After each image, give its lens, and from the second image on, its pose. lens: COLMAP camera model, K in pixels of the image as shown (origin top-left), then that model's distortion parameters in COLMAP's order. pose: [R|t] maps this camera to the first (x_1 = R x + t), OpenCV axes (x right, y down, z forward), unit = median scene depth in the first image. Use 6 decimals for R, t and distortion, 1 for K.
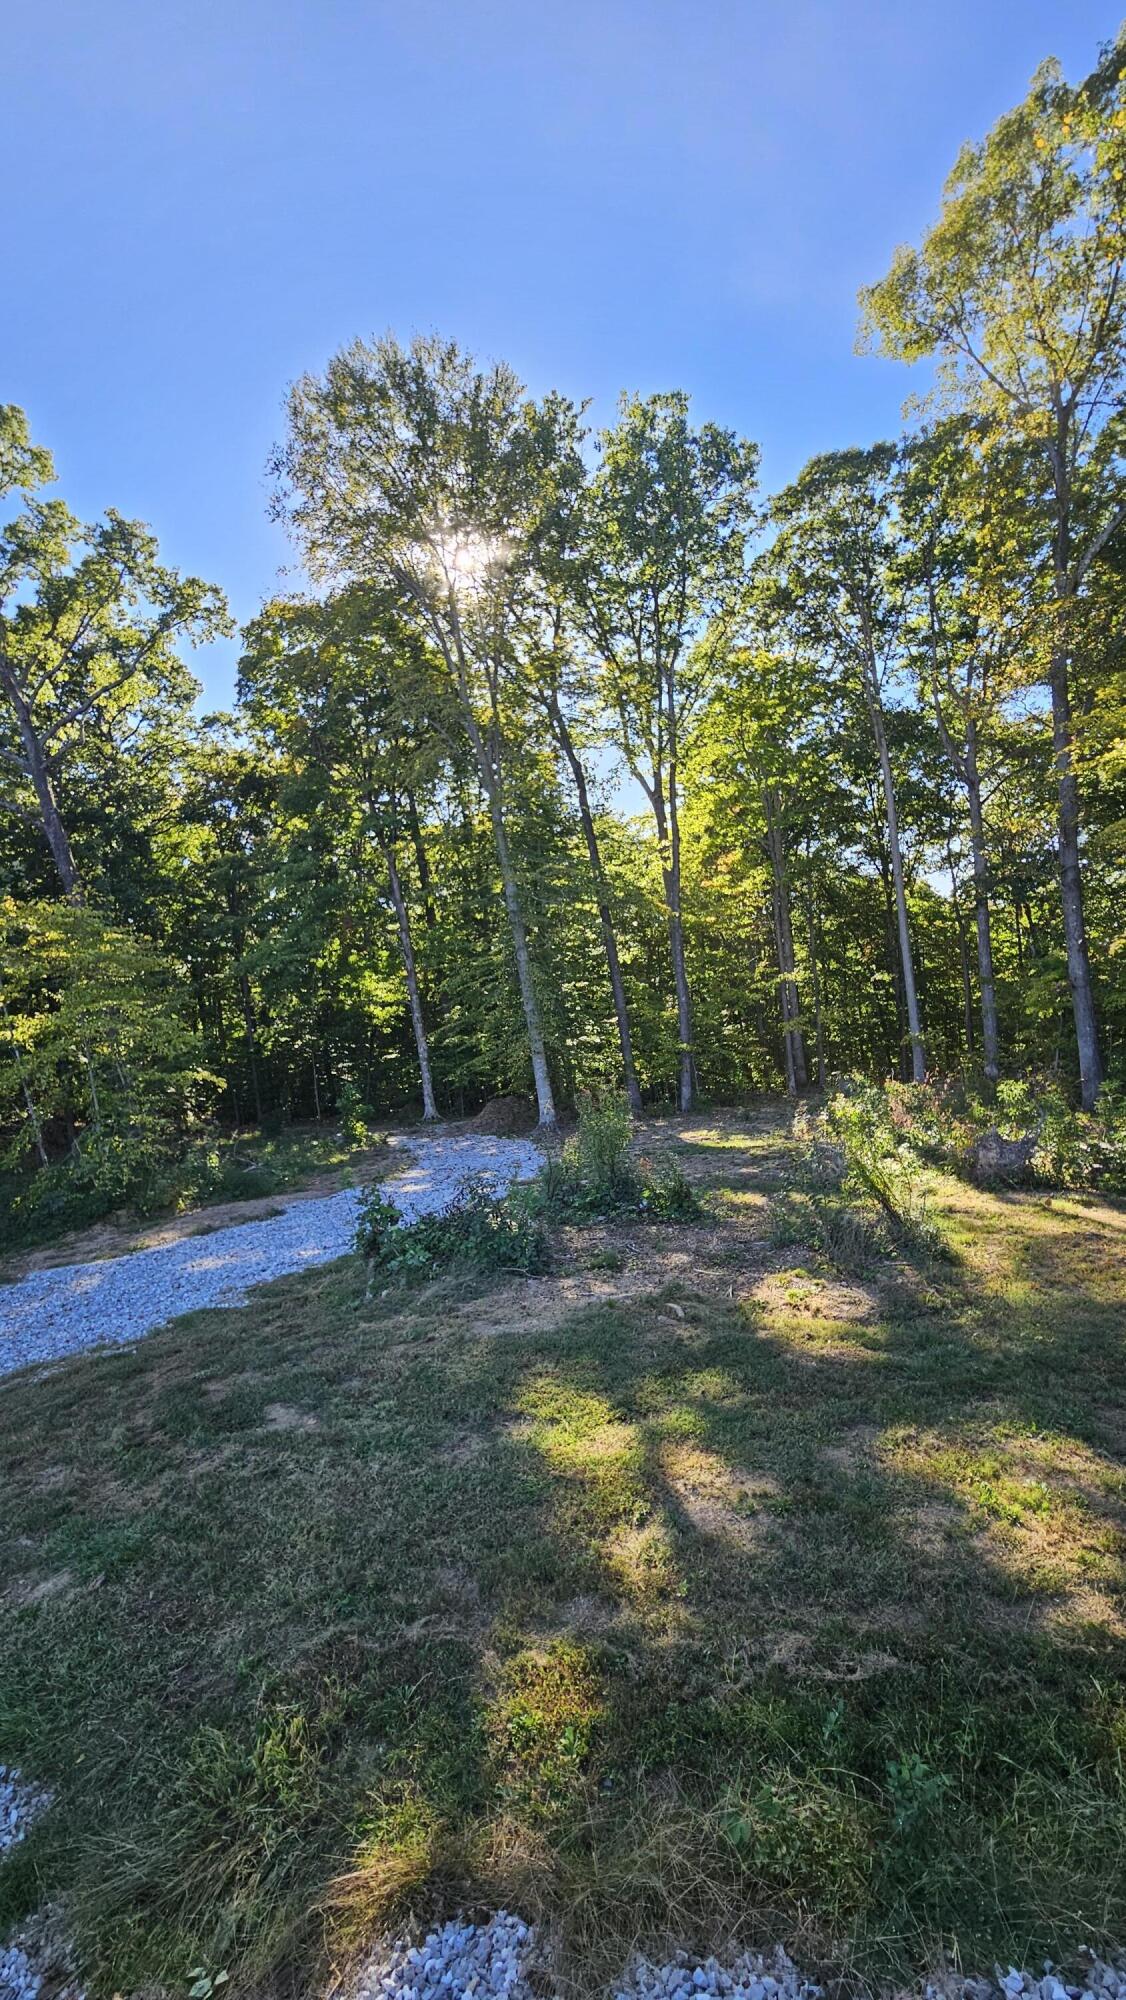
lens RADIAL K [[831.7, 0, 579.7], [0, 831.7, 989.6], [0, 0, 1]] dist [-0.002014, -0.000231]
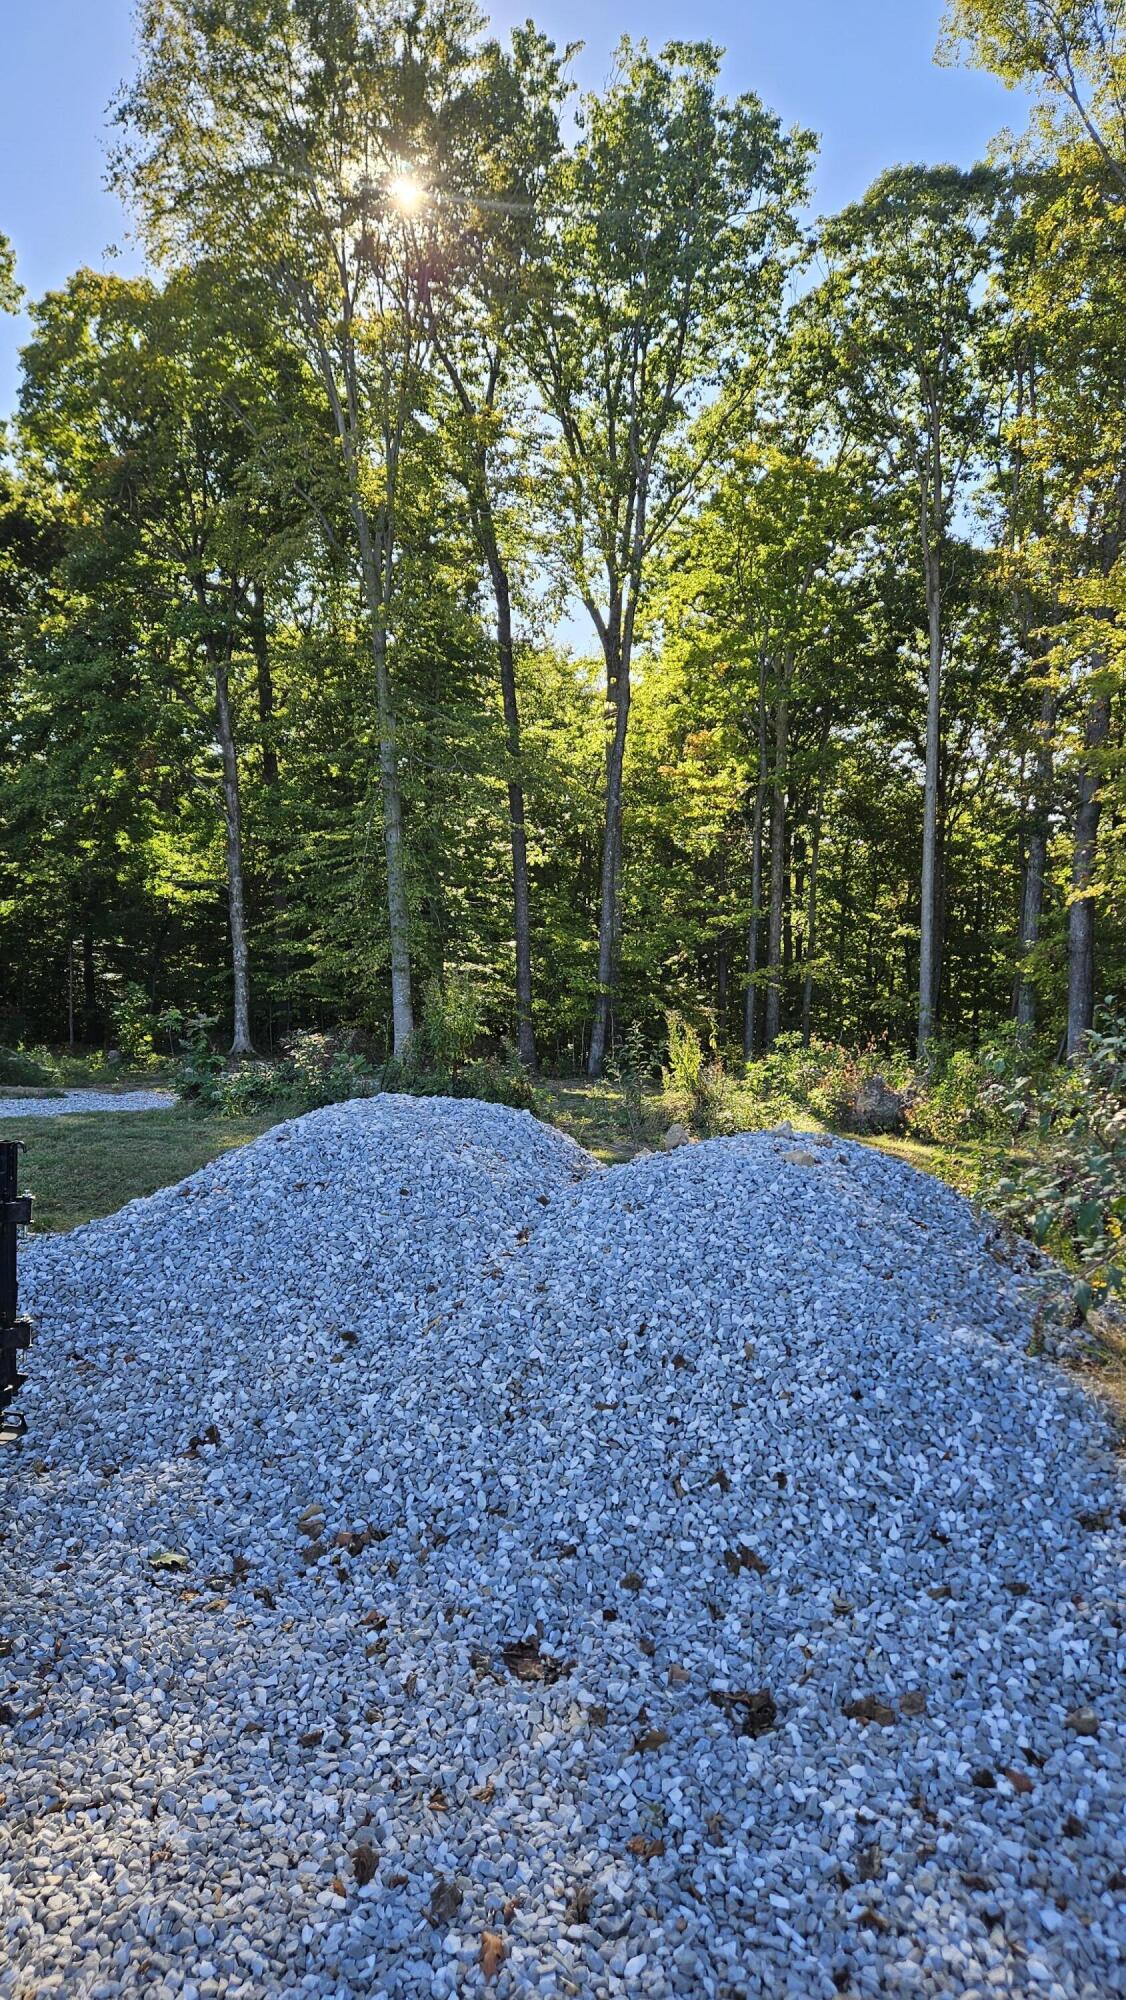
lens RADIAL K [[1387.9, 0, 545.2], [0, 1387.9, 1011.6], [0, 0, 1]] dist [0.040532, -0.001743]
pose [[0.992420, 0.114958, 0.043441, 0.023516], [-0.117486, 0.991200, 0.060988, 0.017572], [-0.036047, -0.065630, 0.997193, -0.195684]]
